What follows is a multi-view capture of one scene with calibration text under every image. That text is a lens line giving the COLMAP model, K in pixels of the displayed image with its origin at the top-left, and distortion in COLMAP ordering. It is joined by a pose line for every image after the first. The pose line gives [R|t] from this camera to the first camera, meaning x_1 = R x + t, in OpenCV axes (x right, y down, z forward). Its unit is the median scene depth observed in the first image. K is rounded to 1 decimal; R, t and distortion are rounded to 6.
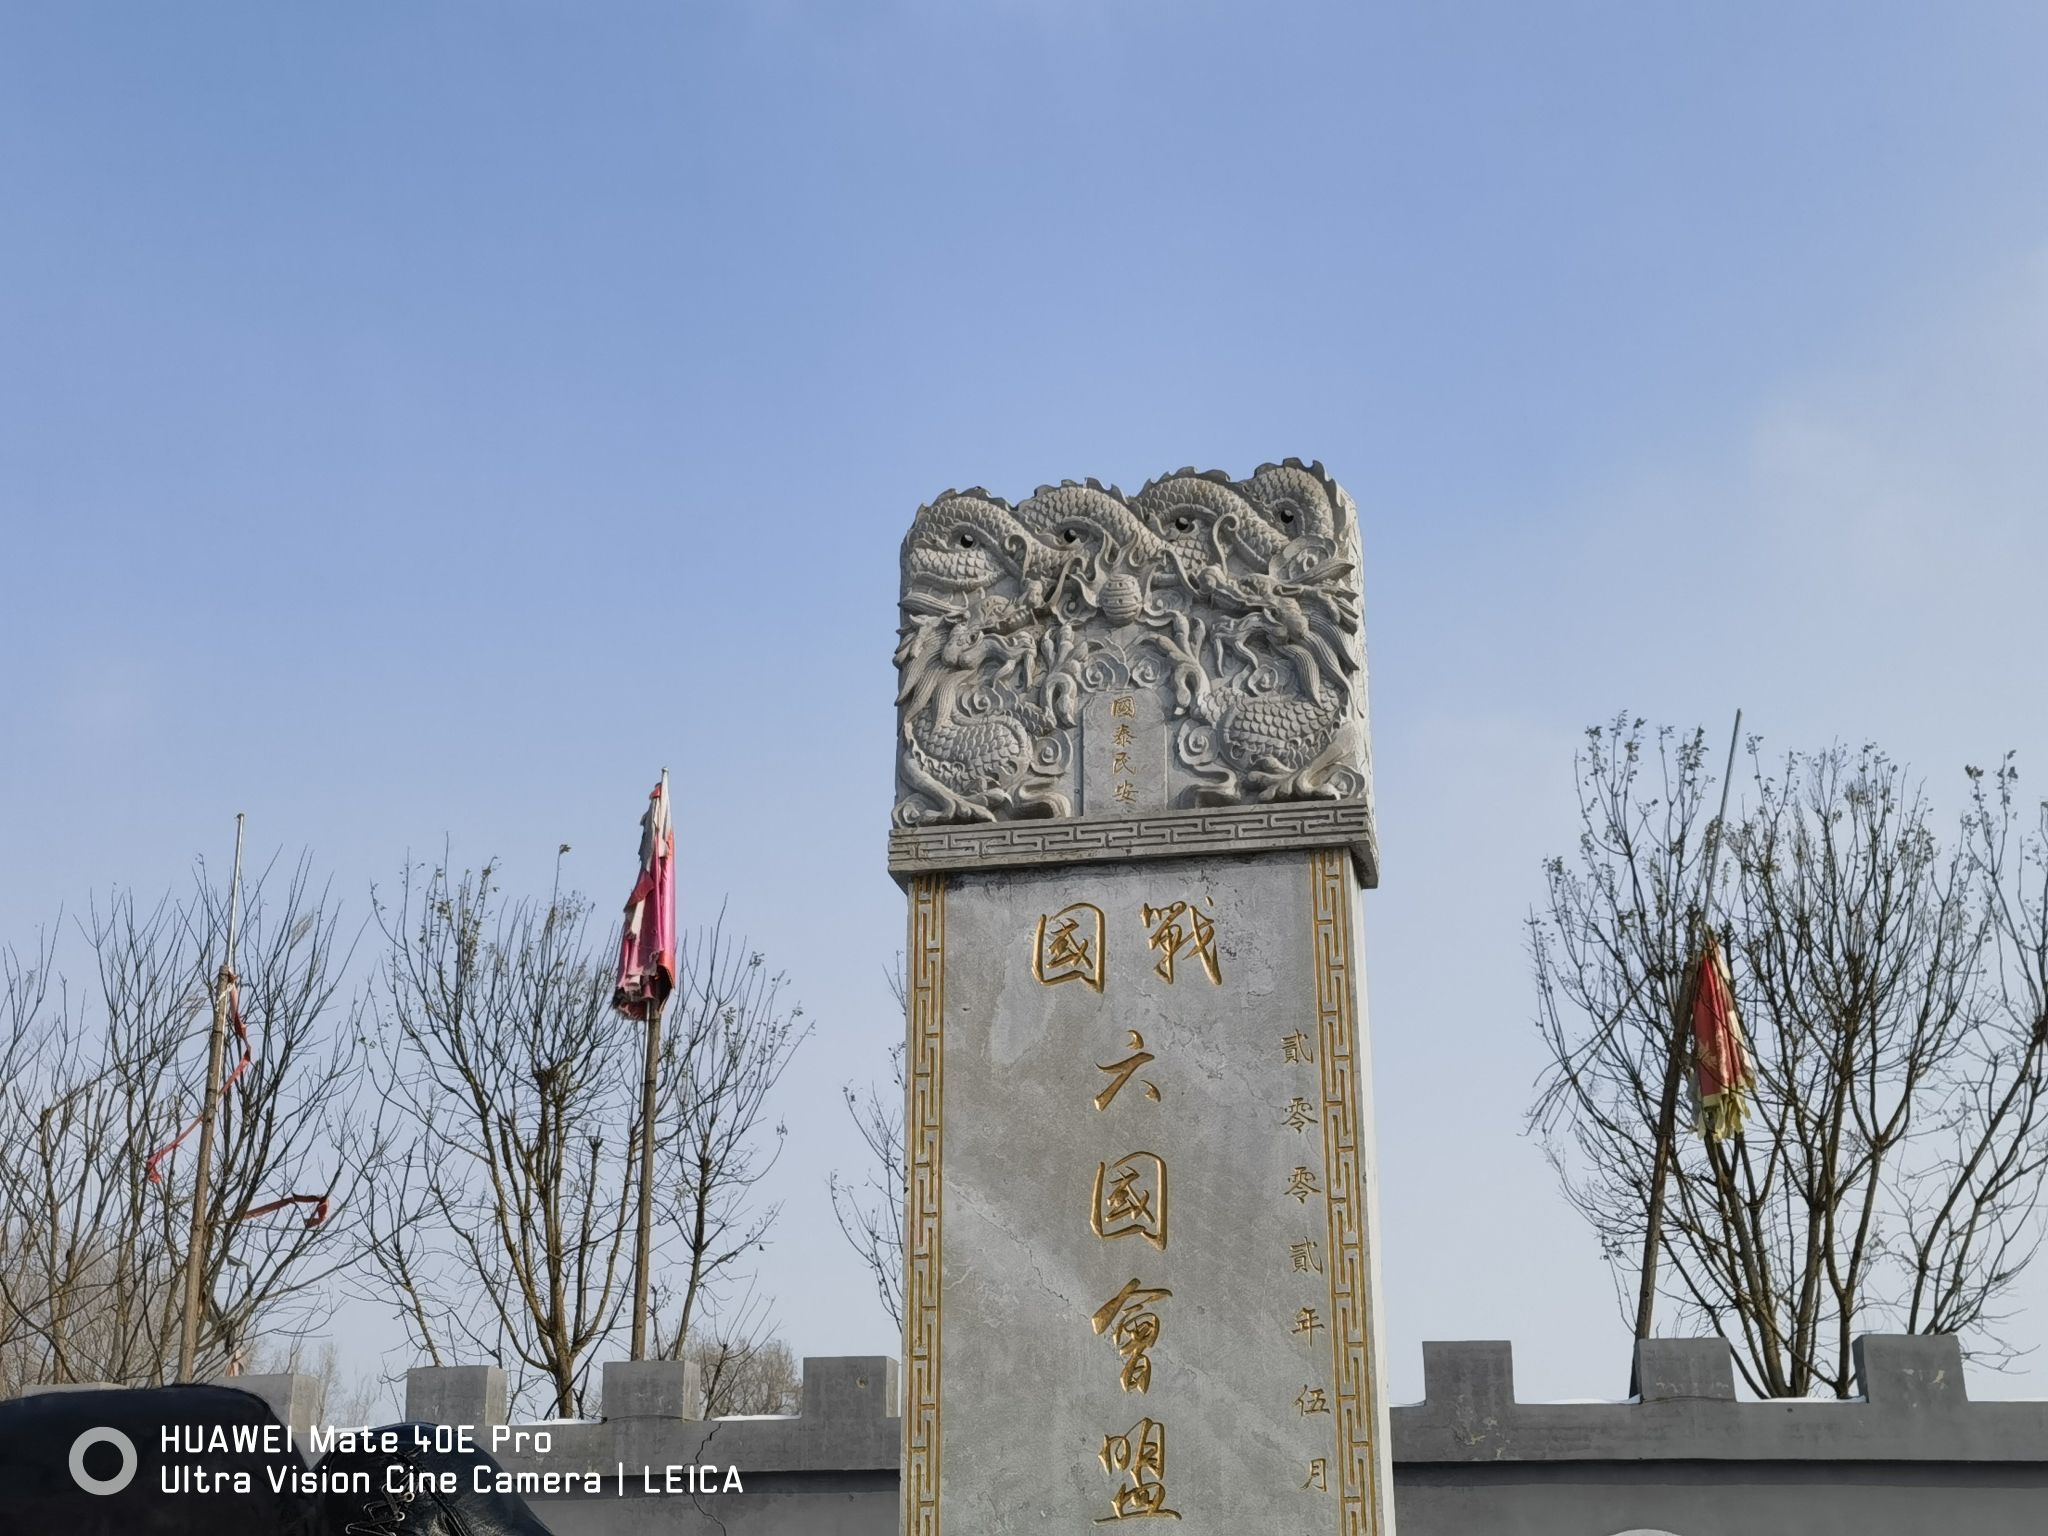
lens RADIAL K [[2575.9, 0, 1015.2], [0, 2575.9, 776.8], [0, 0, 1]] dist [0.037445, 0.081013]
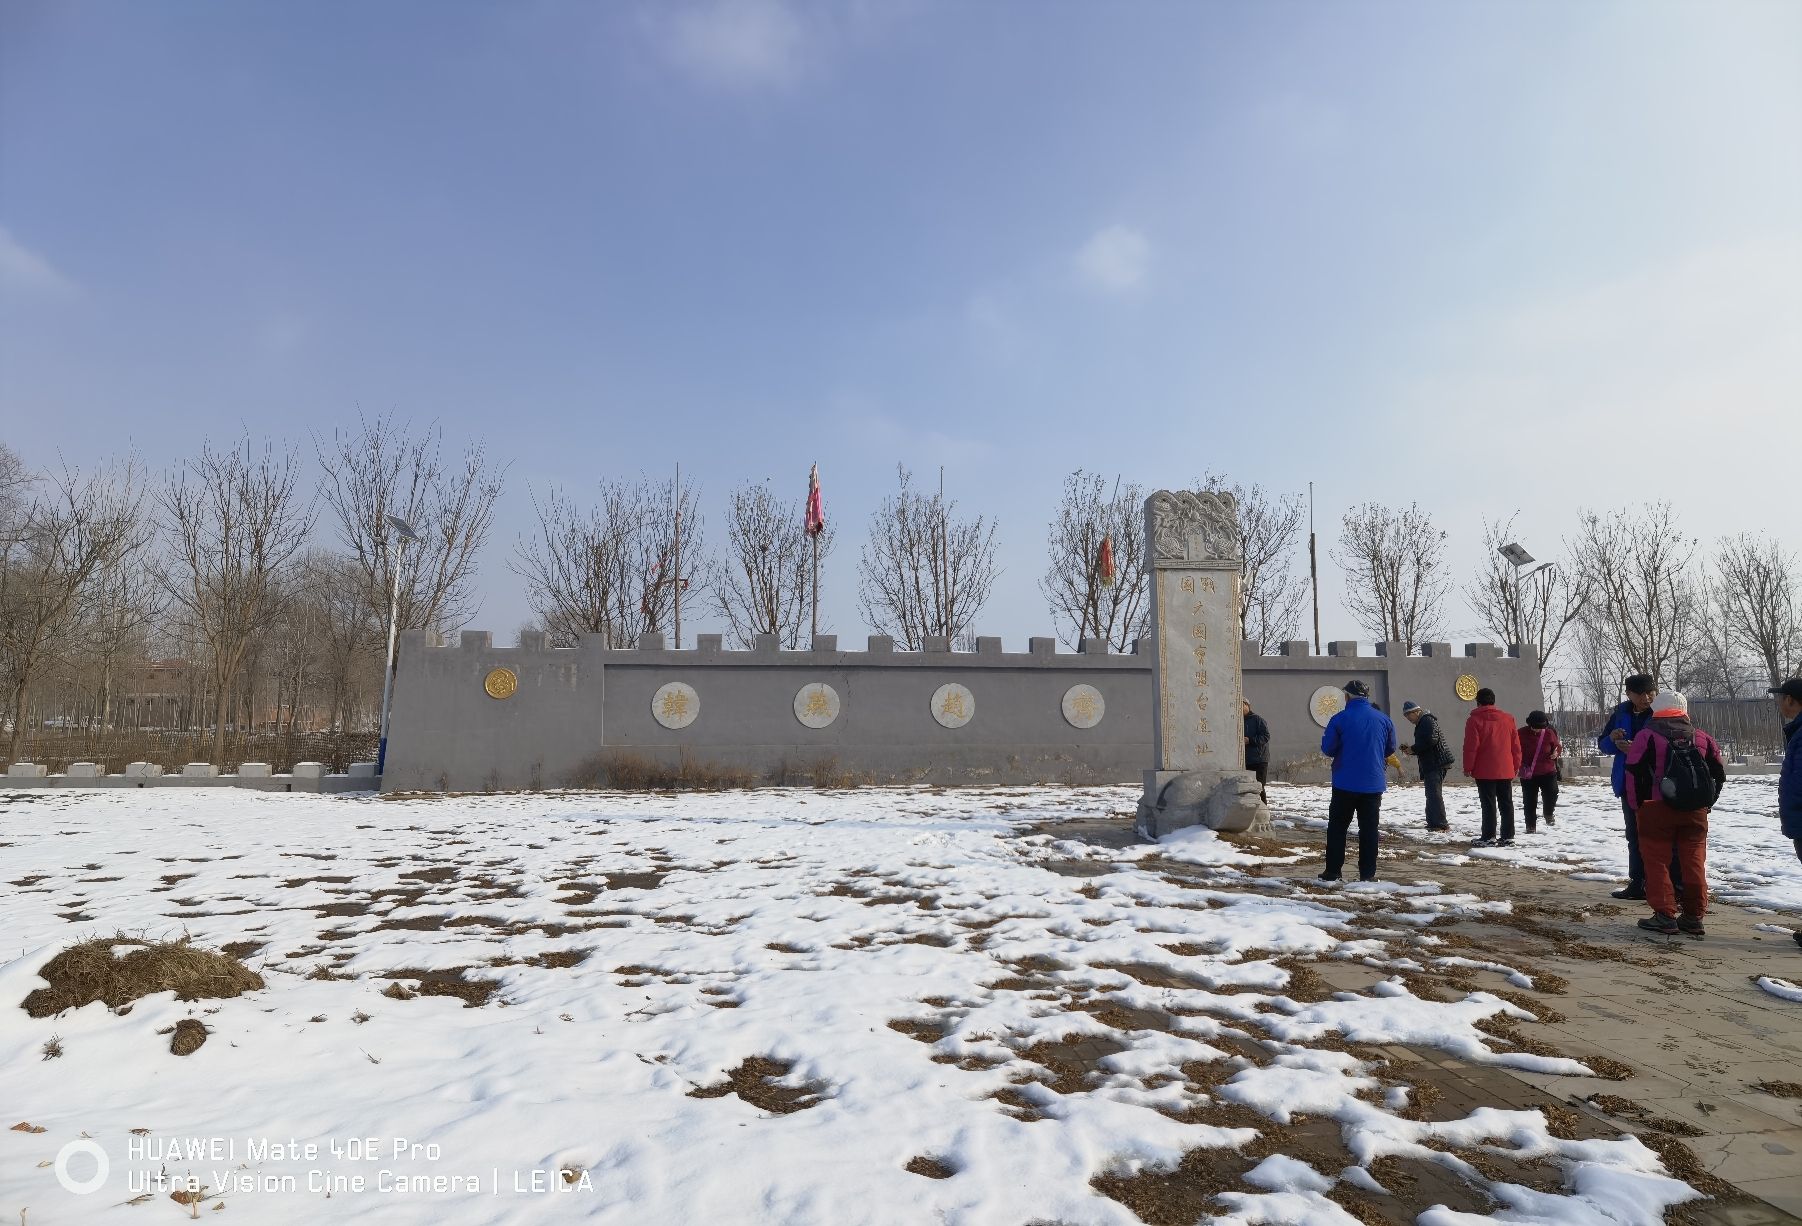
lens RADIAL K [[953.2, 0, 912.8], [0, 953.2, 617.6], [0, 0, 1]] dist [-0.038791, 0.023129]
pose [[0.960327, 0.037150, 0.276391, -1.048884], [-0.096513, 0.974117, 0.204403, -0.211109], [-0.261644, -0.222969, 0.939057, -0.712027]]
